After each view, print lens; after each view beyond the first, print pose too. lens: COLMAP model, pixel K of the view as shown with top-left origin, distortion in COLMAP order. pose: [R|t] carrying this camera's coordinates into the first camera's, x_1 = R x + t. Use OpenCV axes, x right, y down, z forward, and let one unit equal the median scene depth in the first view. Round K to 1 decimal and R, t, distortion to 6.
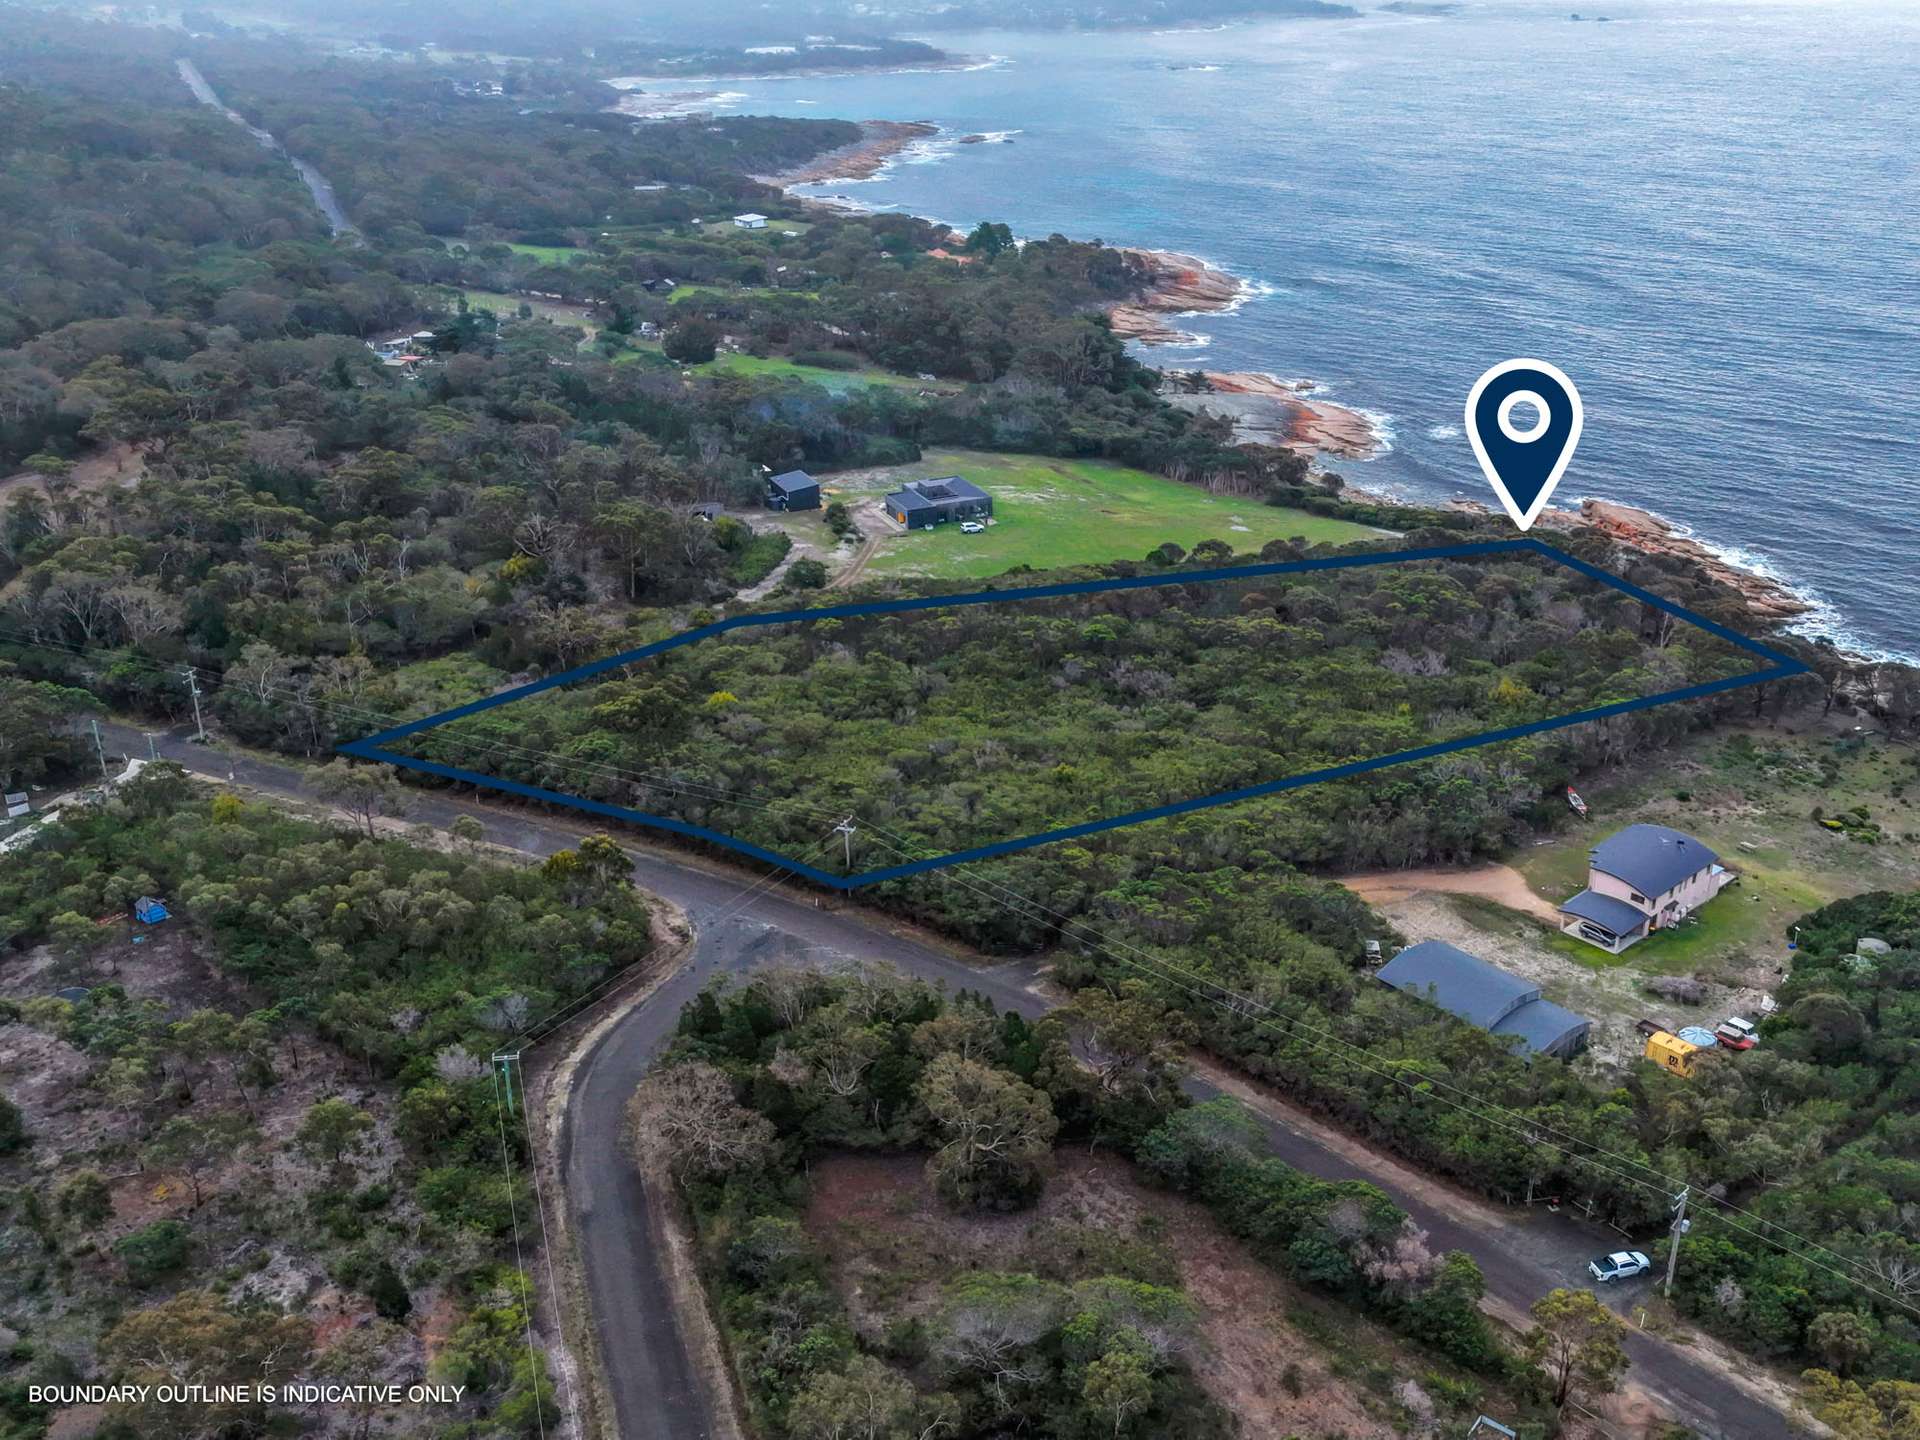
lens RADIAL K [[1717.3, 0, 1053.3], [0, 1717.3, 719.3], [0, 0, 1]] dist [-0.004671, 0.004147]
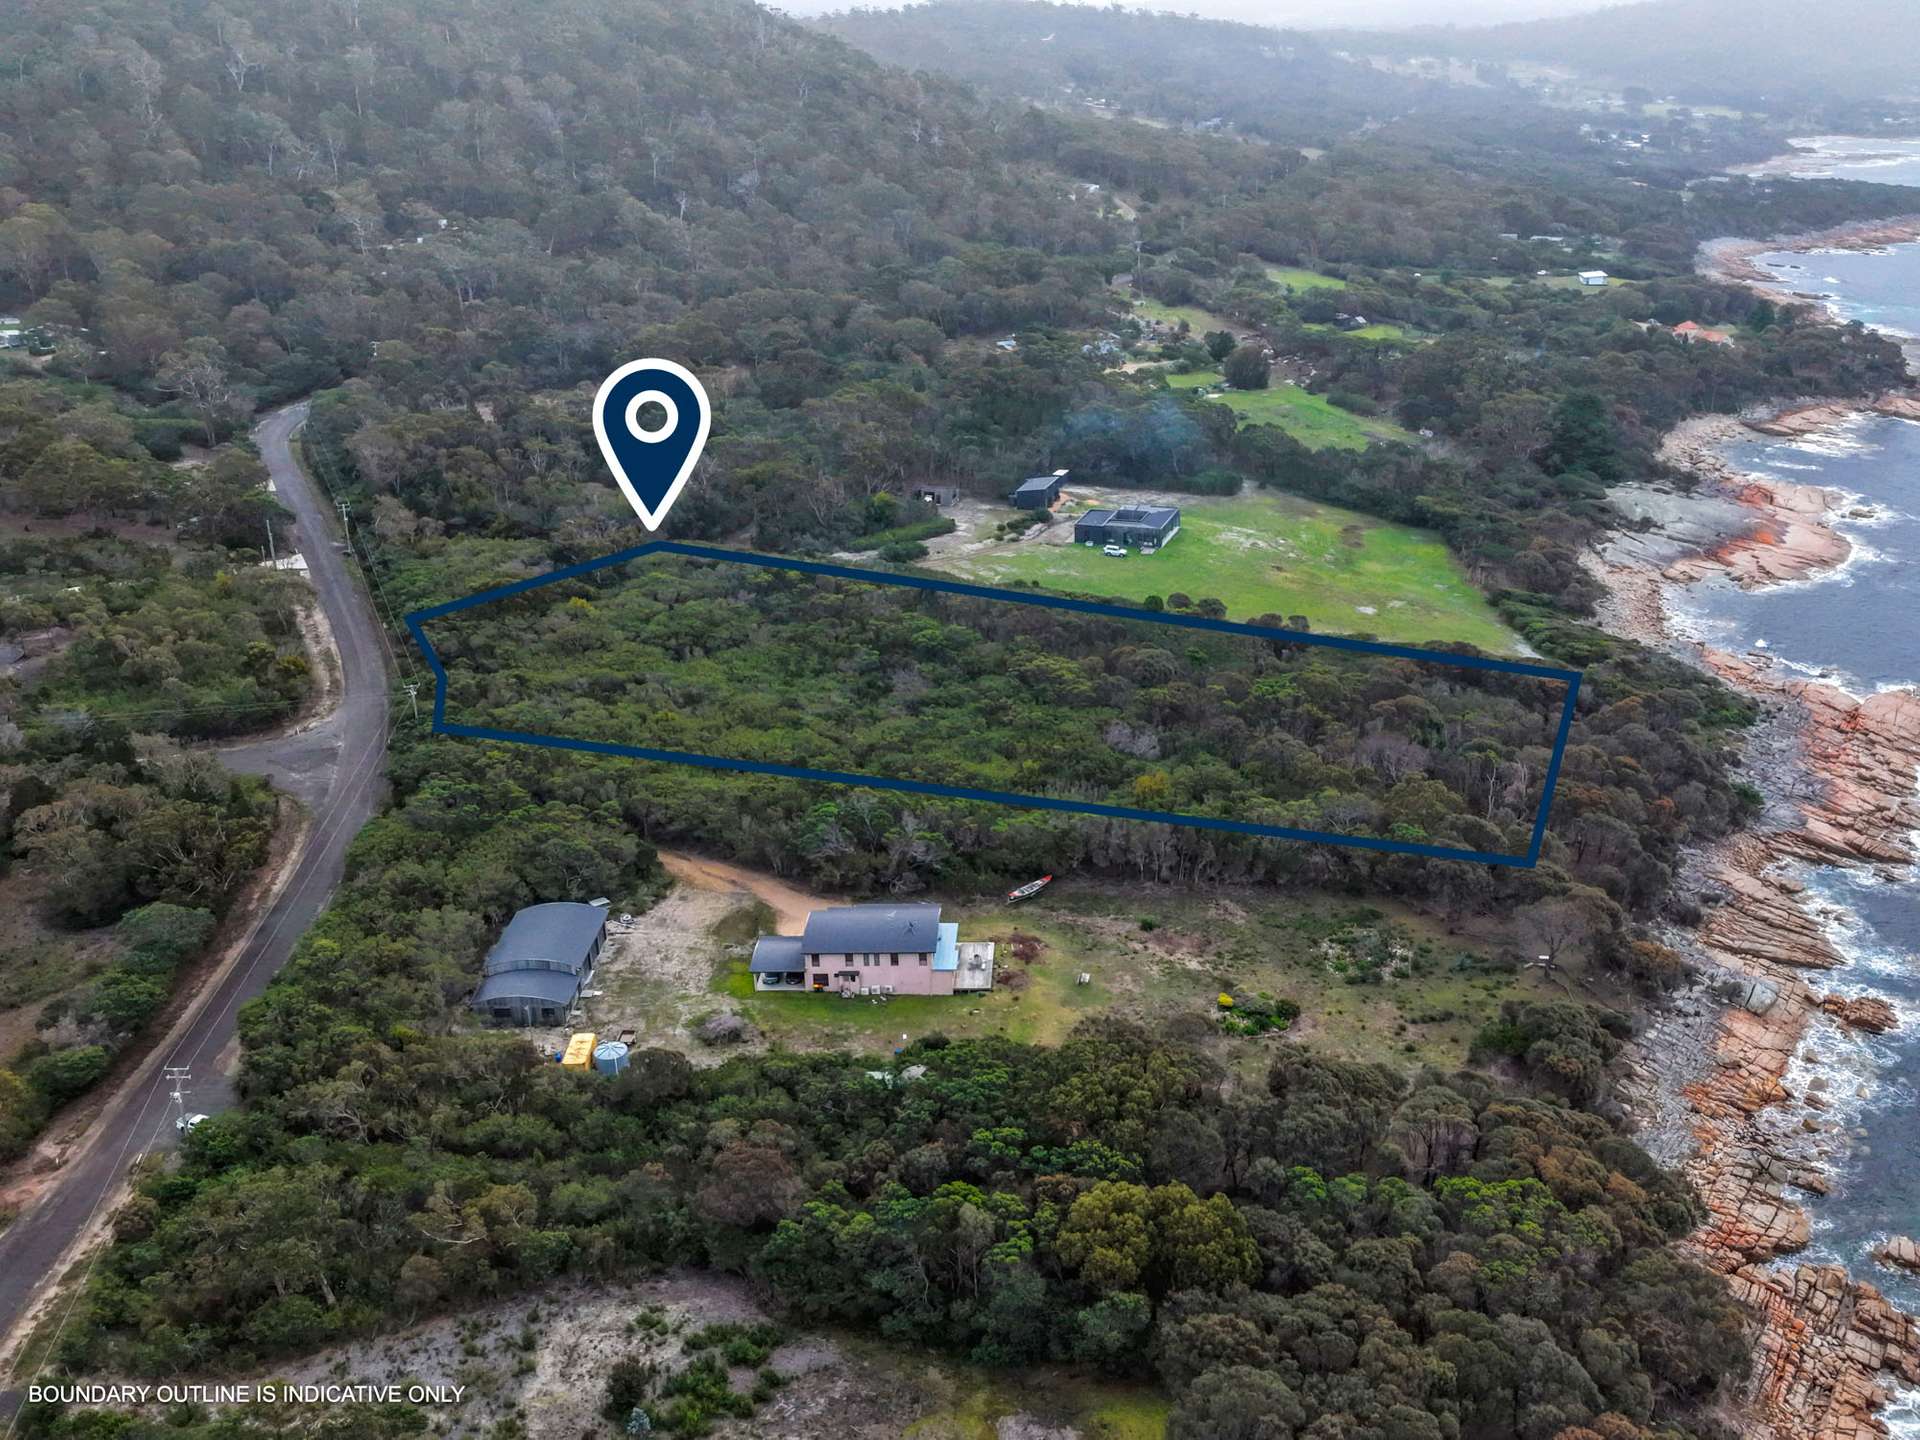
lens RADIAL K [[1790.7, 0, 1089.5], [0, 1790.7, 711.7], [0, 0, 1]] dist [-0.012655, 0.039411]
pose [[0.735768, 0.244218, -0.631666, 0.655275], [-0.273214, 0.960486, 0.053107, -0.074273], [0.619676, 0.133506, 0.773419, 0.187237]]
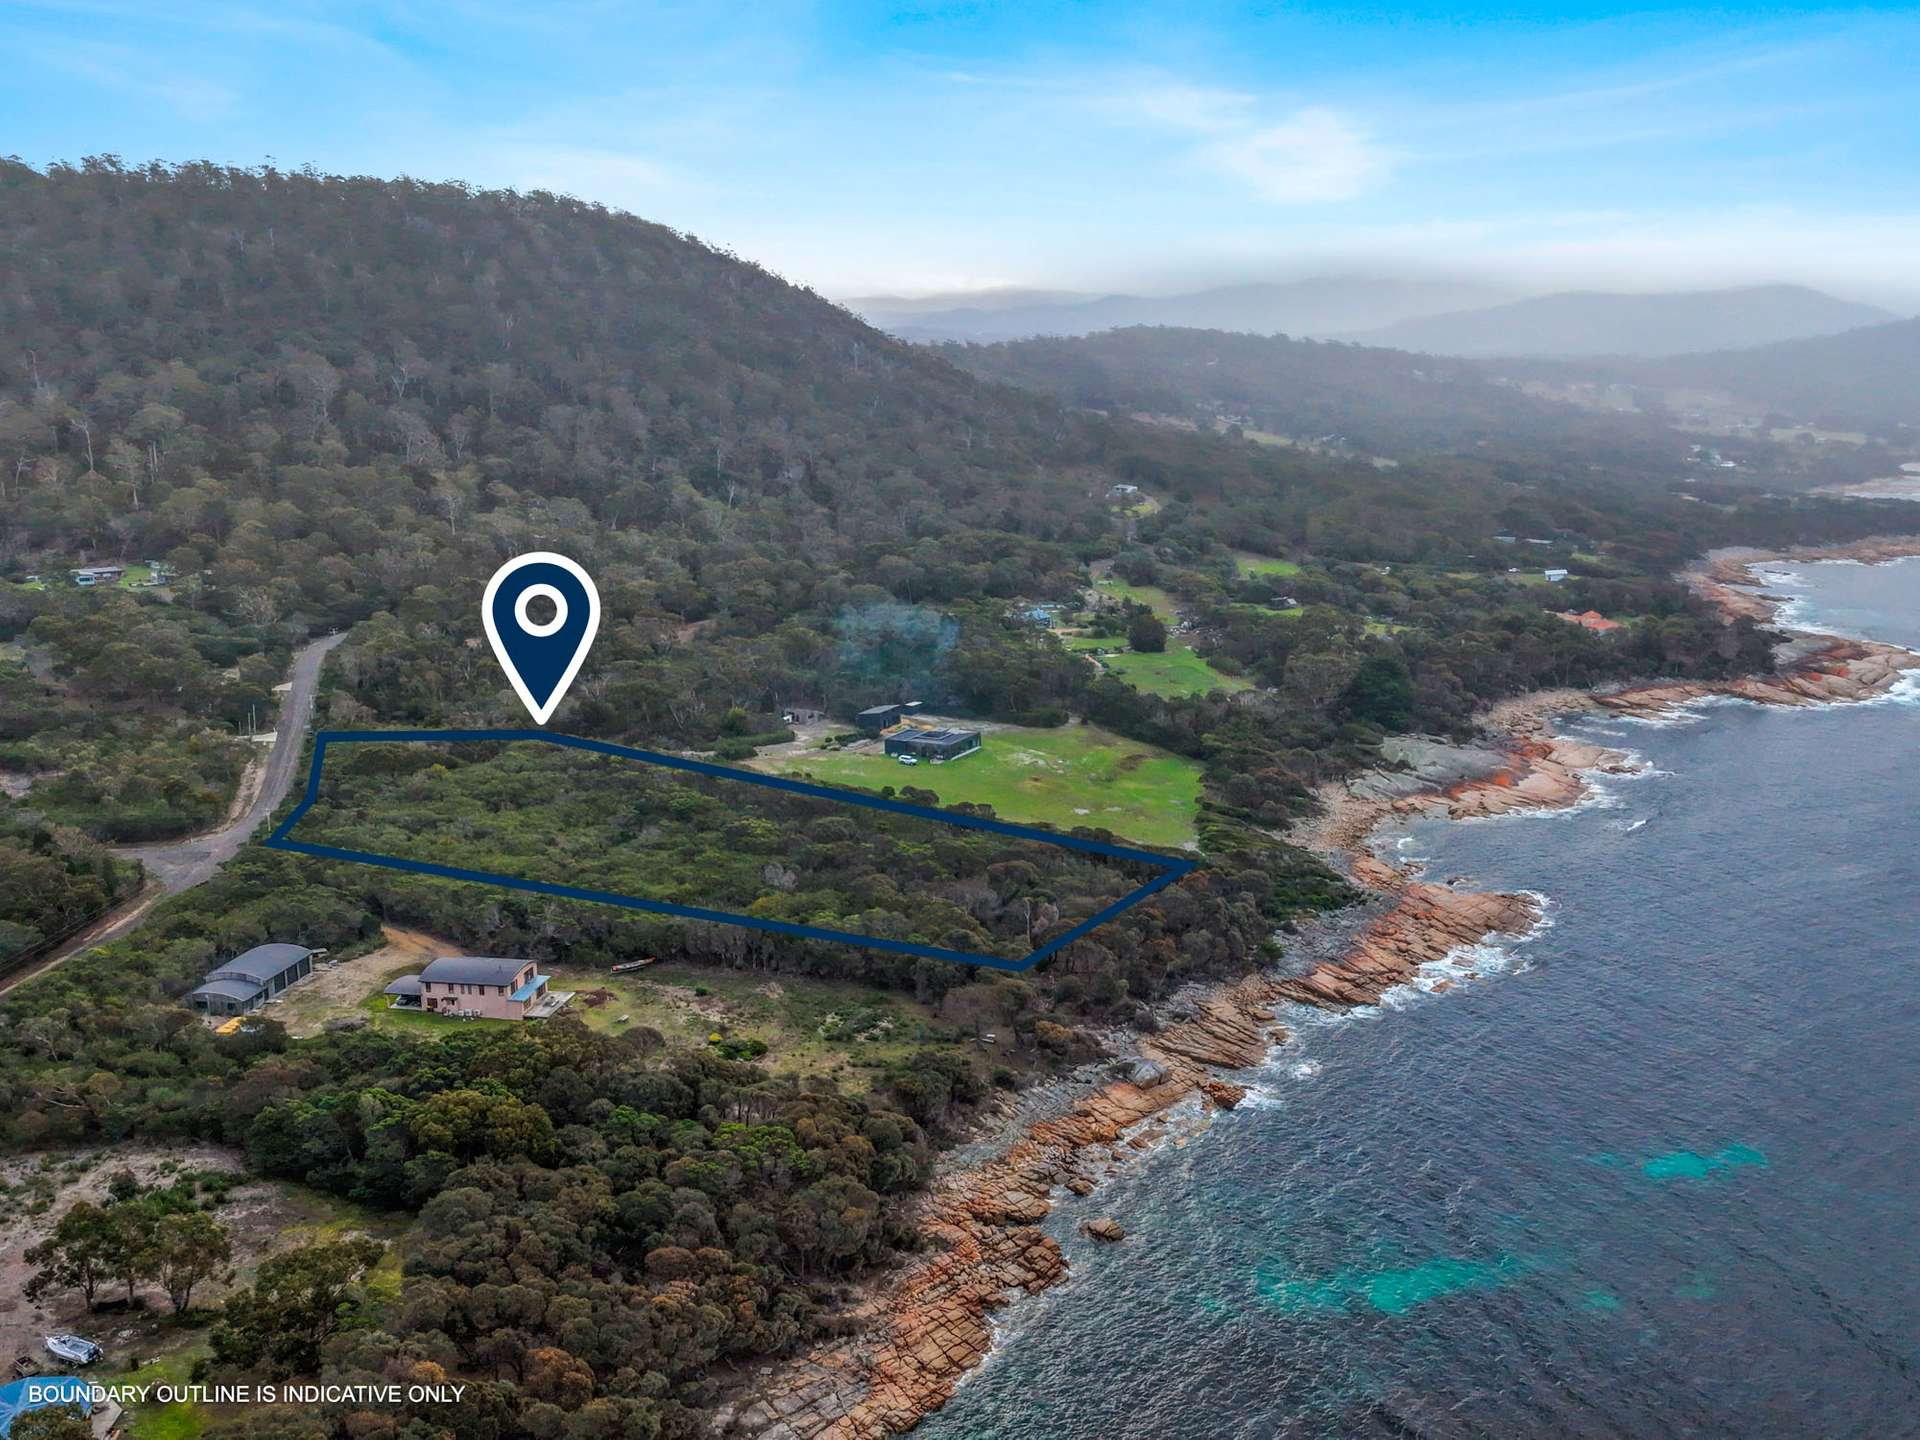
lens RADIAL K [[1790.7, 0, 1089.5], [0, 1790.7, 711.7], [0, 0, 1]] dist [-0.012655, 0.039411]
pose [[0.630367, 0.161257, -0.759364, 1.049156], [-0.321181, 0.944715, -0.066002, -0.104101], [0.706739, 0.285499, 0.647310, 0.246975]]
